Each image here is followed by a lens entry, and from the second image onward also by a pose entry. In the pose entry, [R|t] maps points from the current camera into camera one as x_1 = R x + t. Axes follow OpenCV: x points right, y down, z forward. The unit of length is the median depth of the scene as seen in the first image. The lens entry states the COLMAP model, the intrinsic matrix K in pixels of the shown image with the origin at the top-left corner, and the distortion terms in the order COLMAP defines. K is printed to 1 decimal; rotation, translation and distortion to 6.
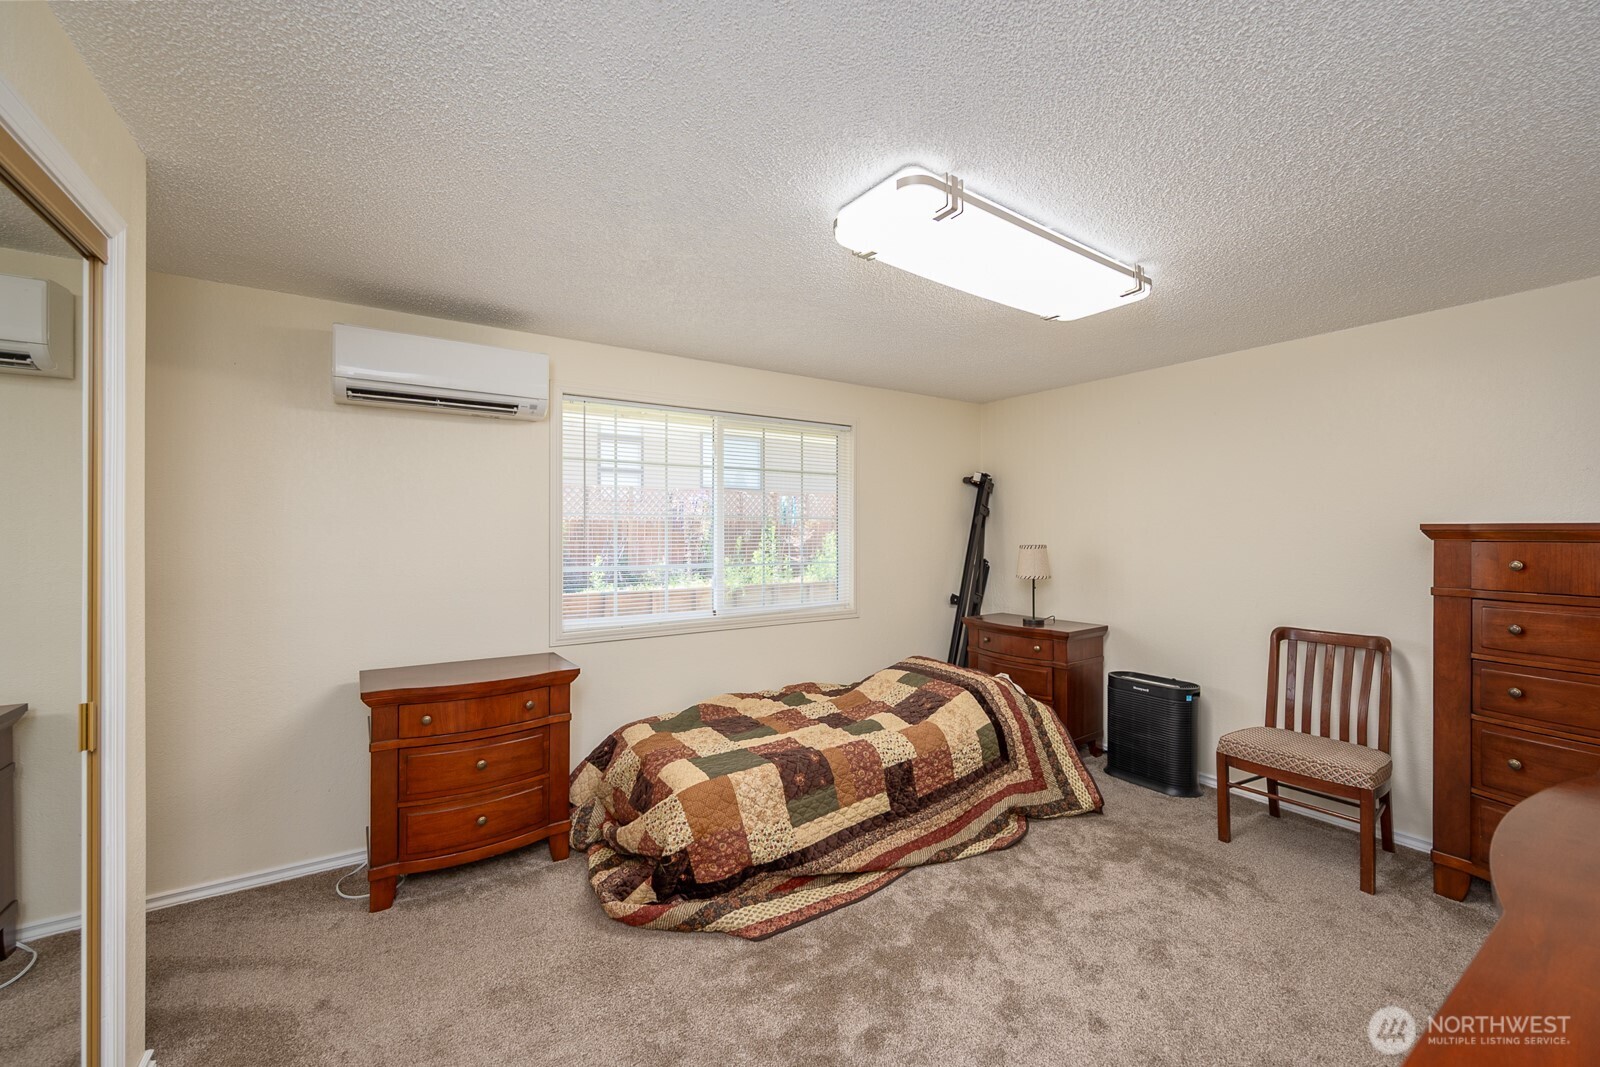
lens RADIAL K [[630.2, 0, 797.0], [0, 630.2, 536.4], [0, 0, 1]] dist [-0.001295, 0.000345]
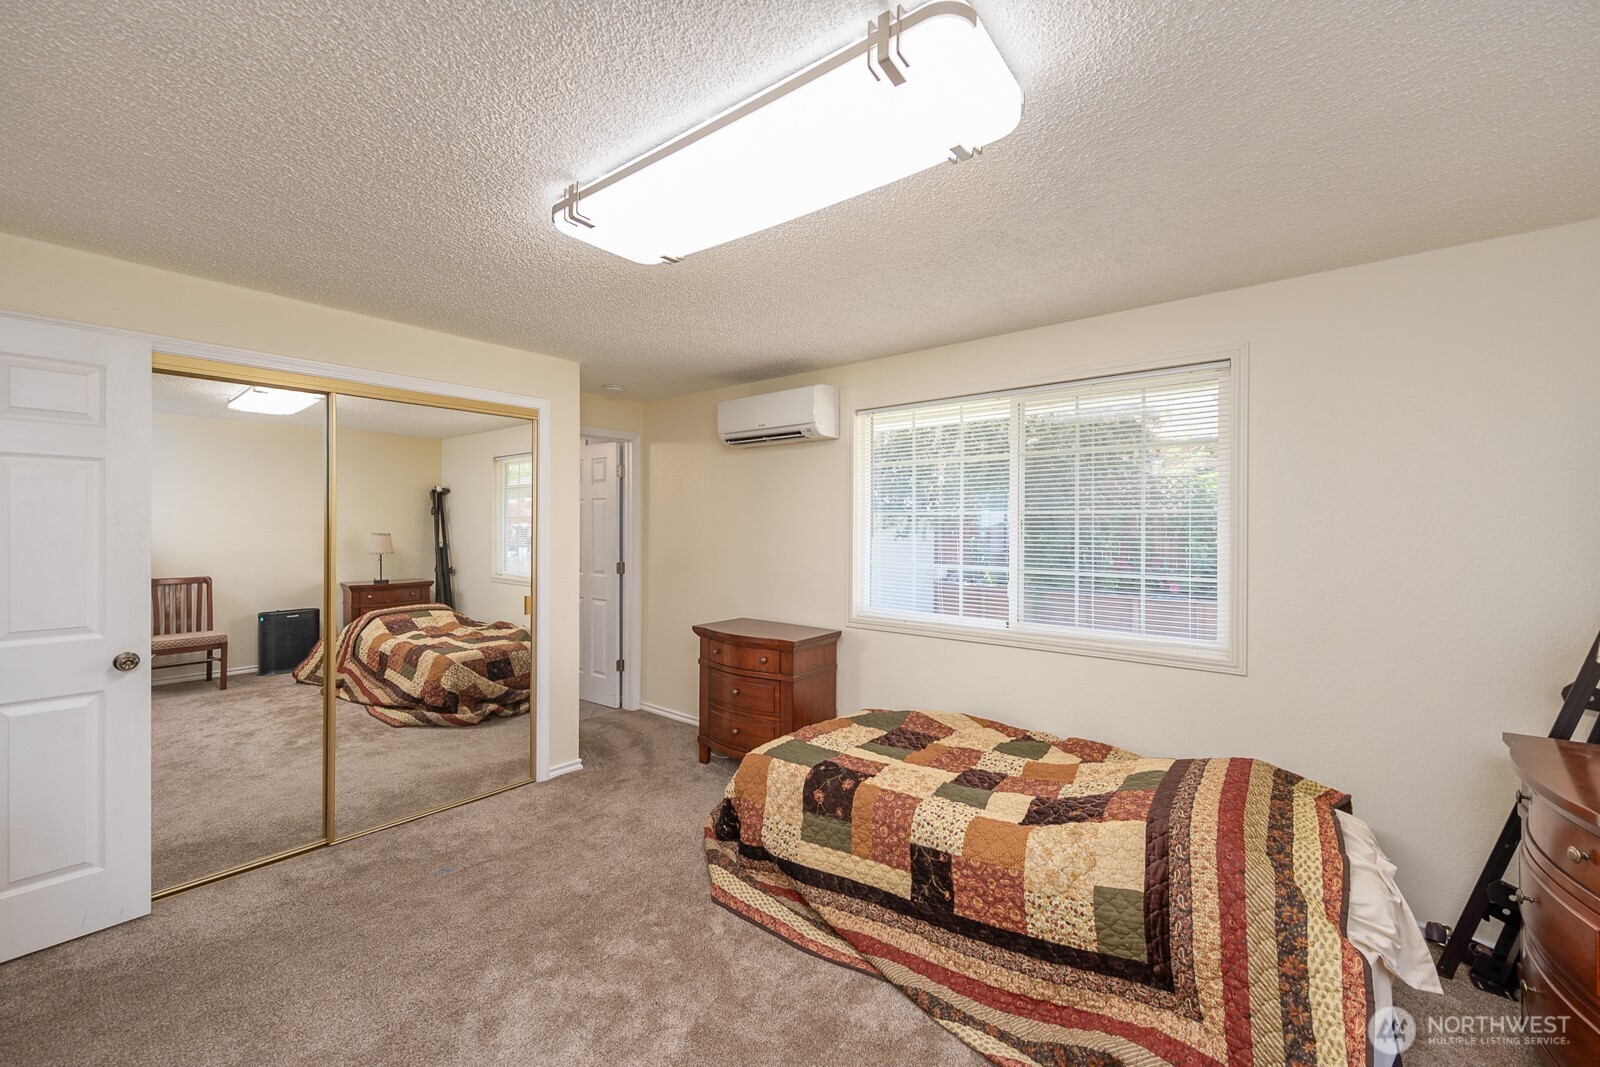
lens RADIAL K [[630.2, 0, 798.1], [0, 630.2, 533.4], [0, 0, 1]] dist [-0.001295, 0.000345]
pose [[0.309585, 0.012519, -0.950789, 0.819414], [-0.009812, 0.999902, 0.009970, -0.012621], [0.950821, 0.006242, 0.309677, 0.632501]]
